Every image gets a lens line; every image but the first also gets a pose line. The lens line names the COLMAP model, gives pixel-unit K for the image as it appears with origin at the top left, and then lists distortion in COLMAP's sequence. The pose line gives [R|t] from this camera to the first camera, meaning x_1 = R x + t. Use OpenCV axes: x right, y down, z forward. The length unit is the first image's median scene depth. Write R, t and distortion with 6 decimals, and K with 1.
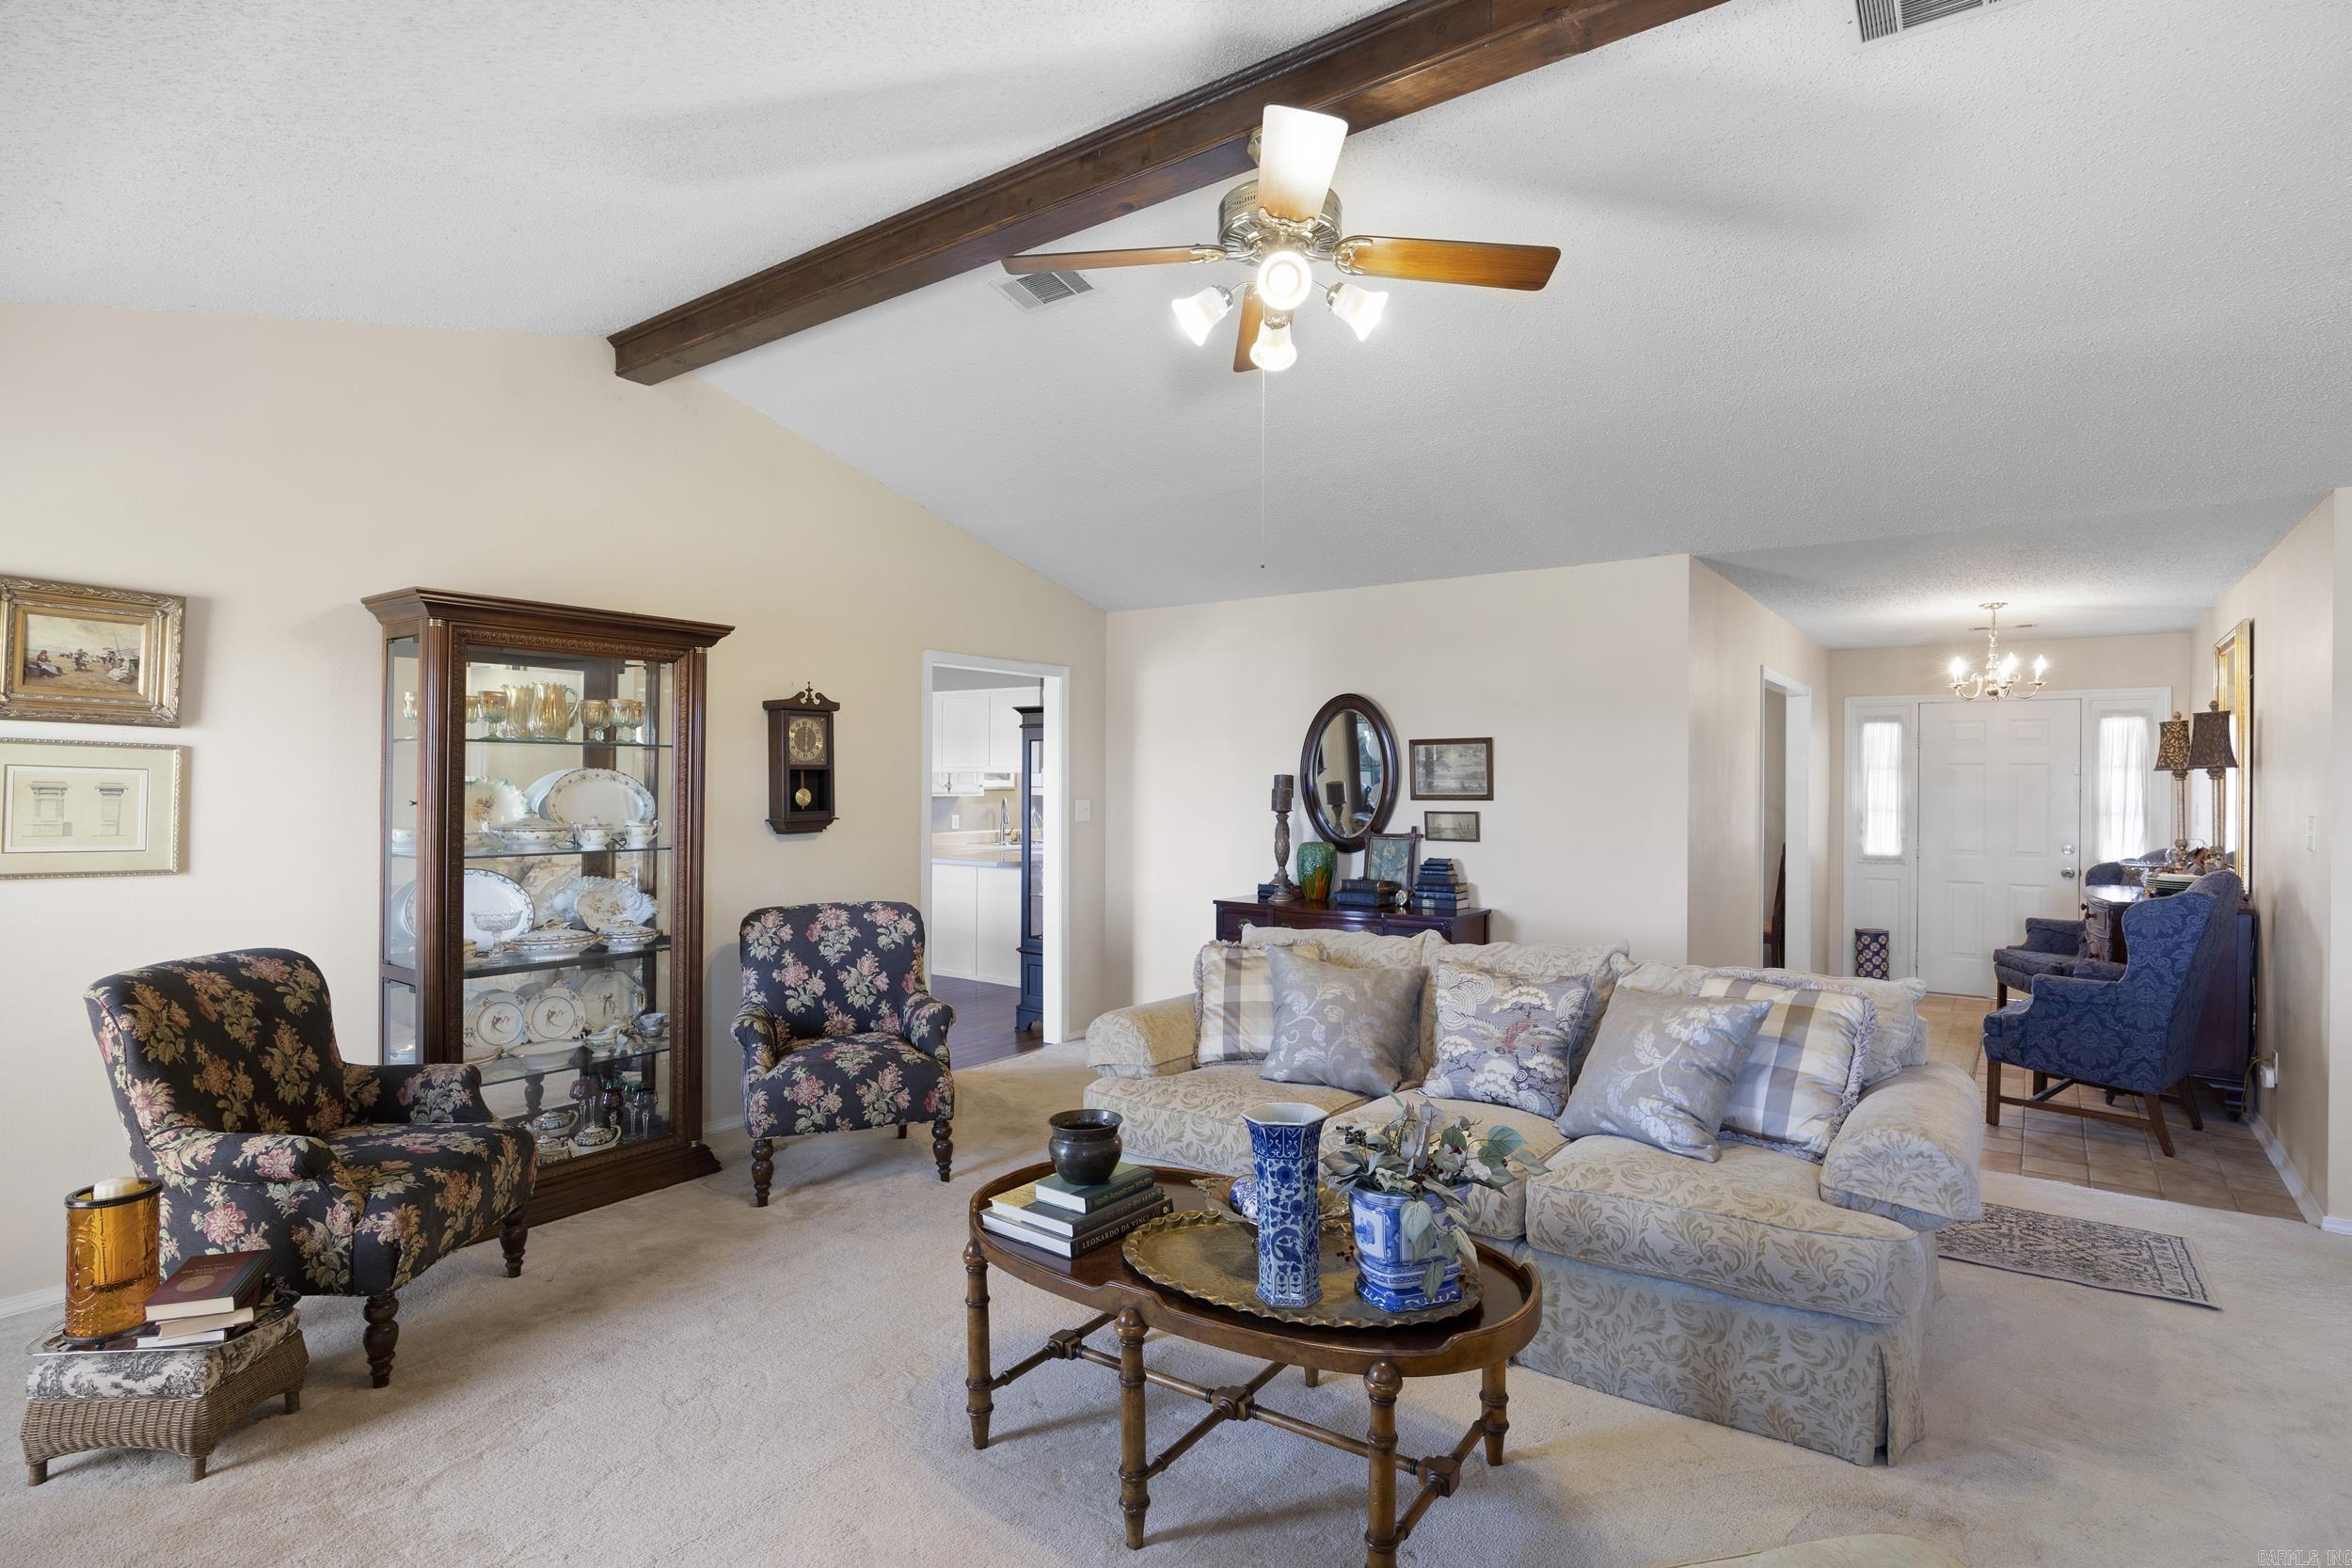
lens RADIAL K [[1129.9, 0, 1181.0], [0, 1129.9, 780.0], [0, 0, 1]] dist [-0.019500, -0.000215]
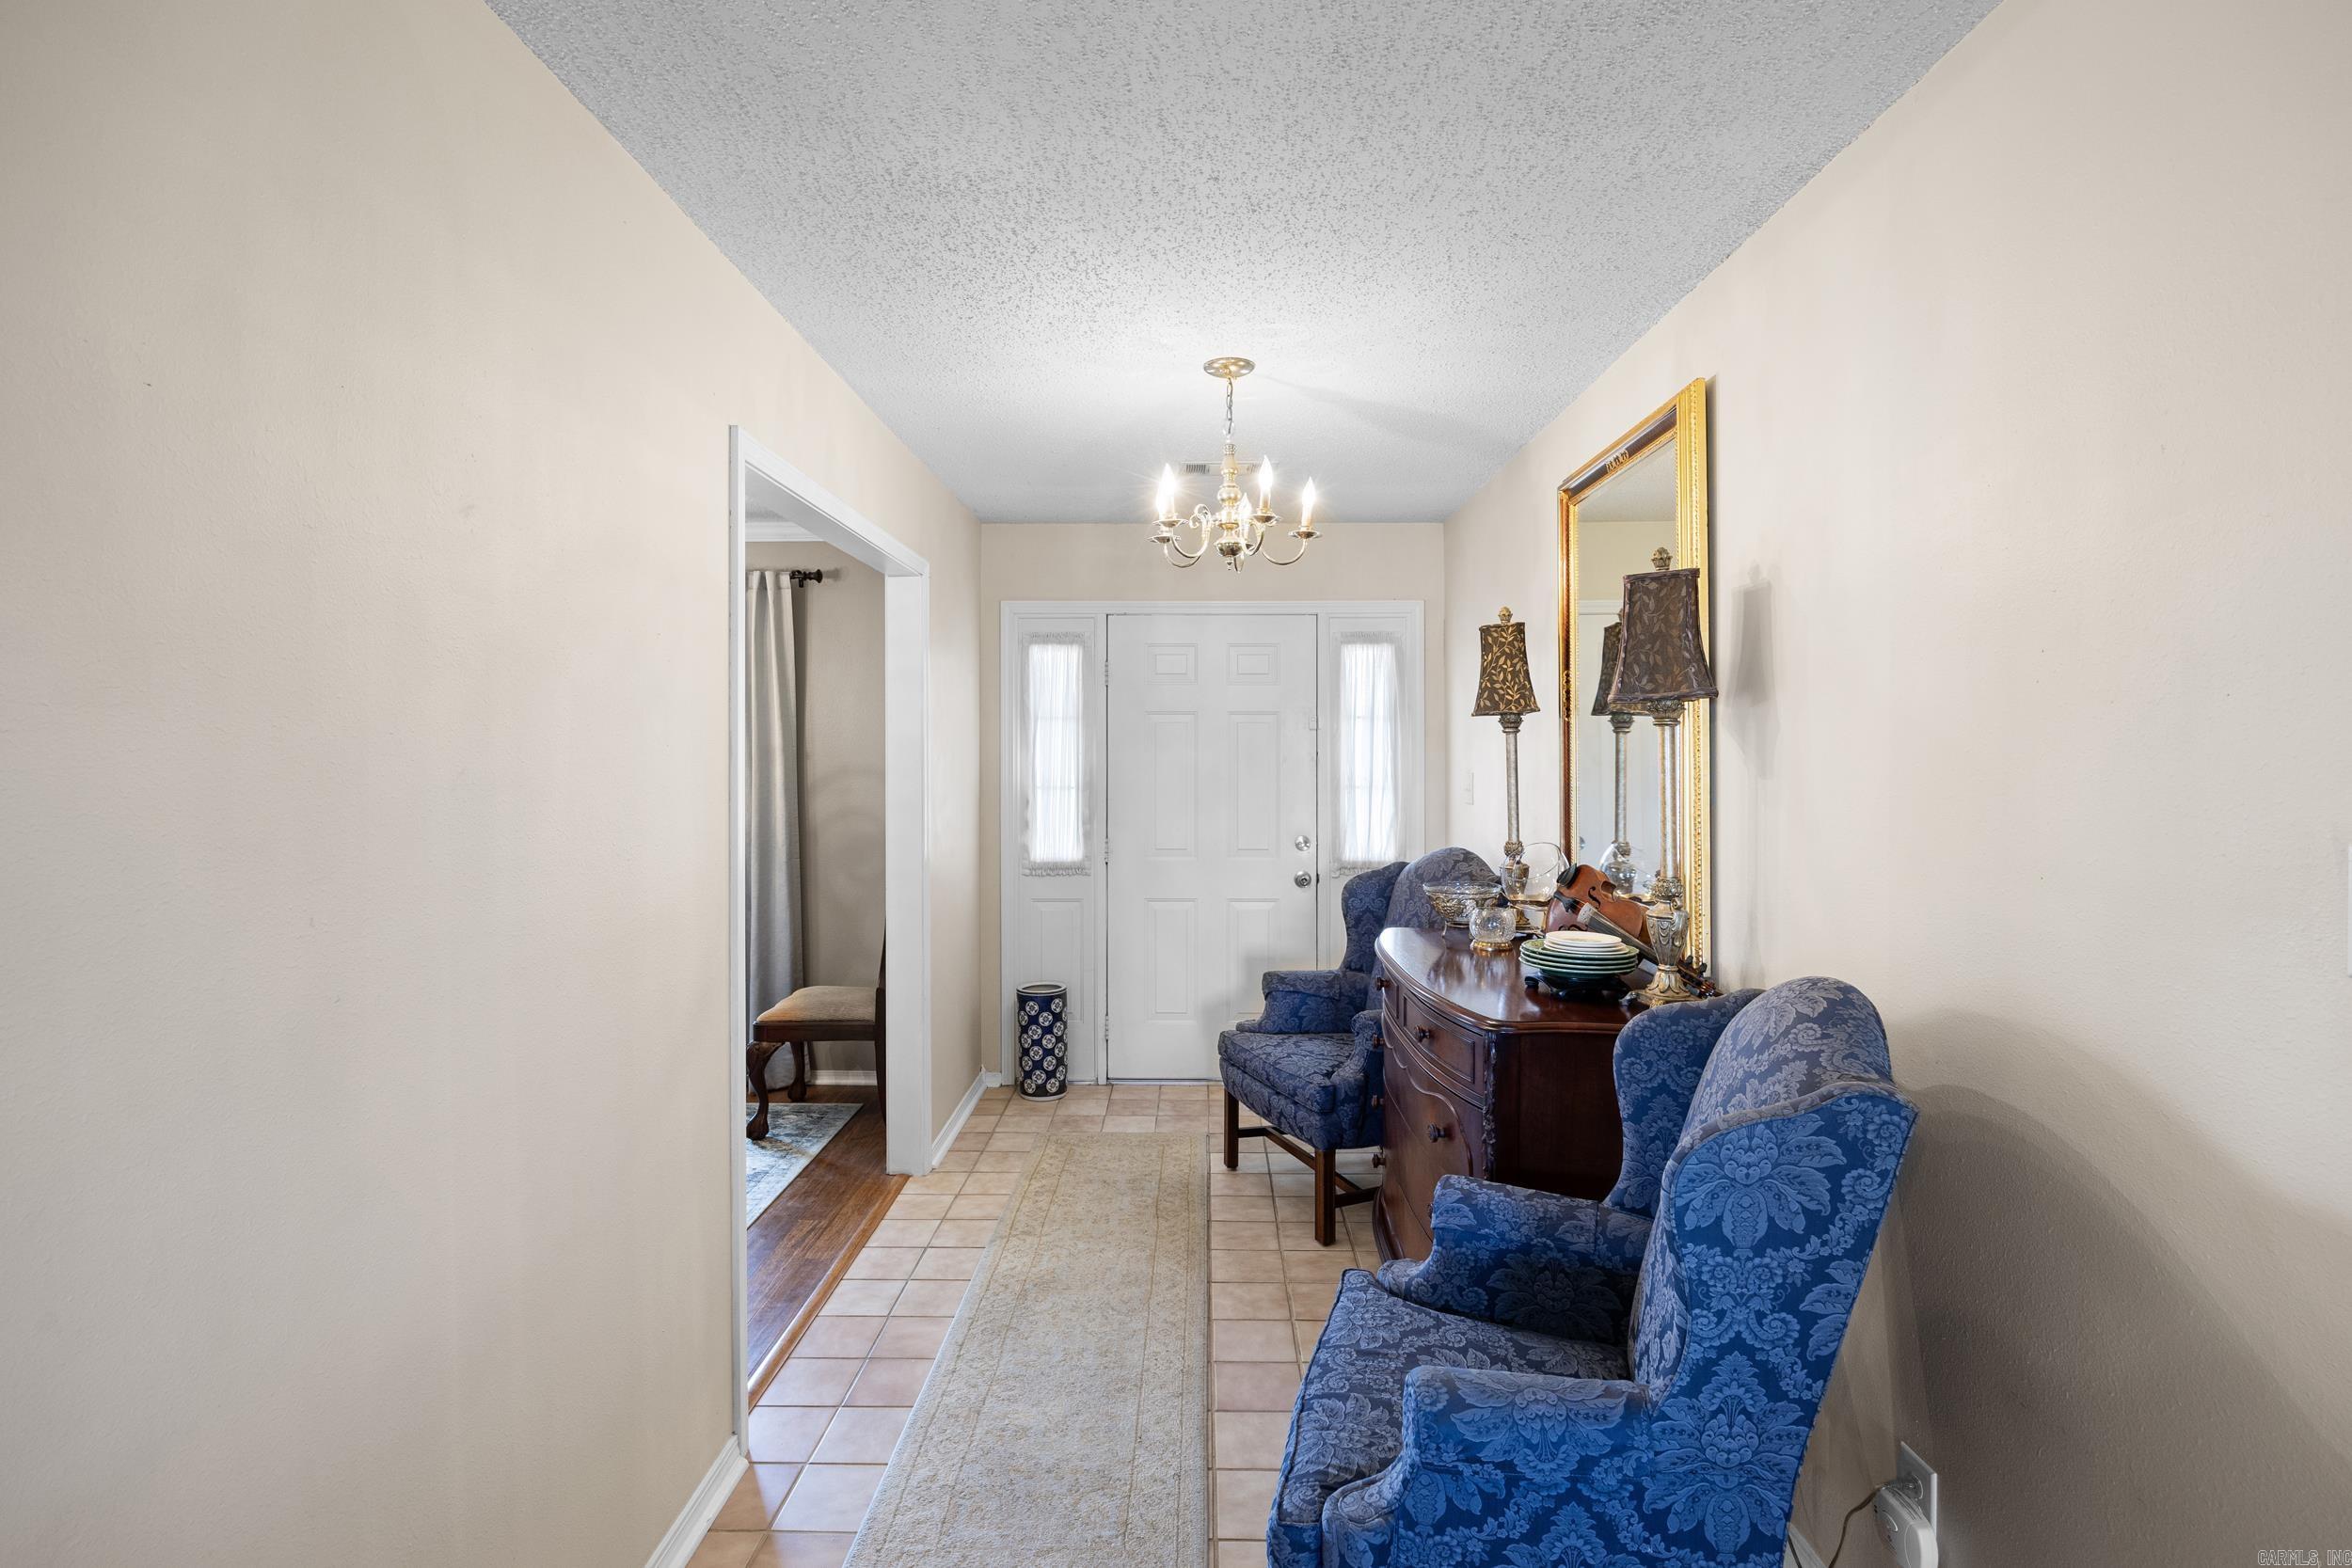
lens RADIAL K [[1129.9, 0, 1183.0], [0, 1129.9, 759.8], [0, 0, 1]] dist [-0.019500, -0.000215]
pose [[0.803117, -0.011900, 0.595702, 0.355067], [0.004803, 0.999897, 0.013500, 0.004129], [-0.595802, -0.007981, 0.803092, 0.525335]]
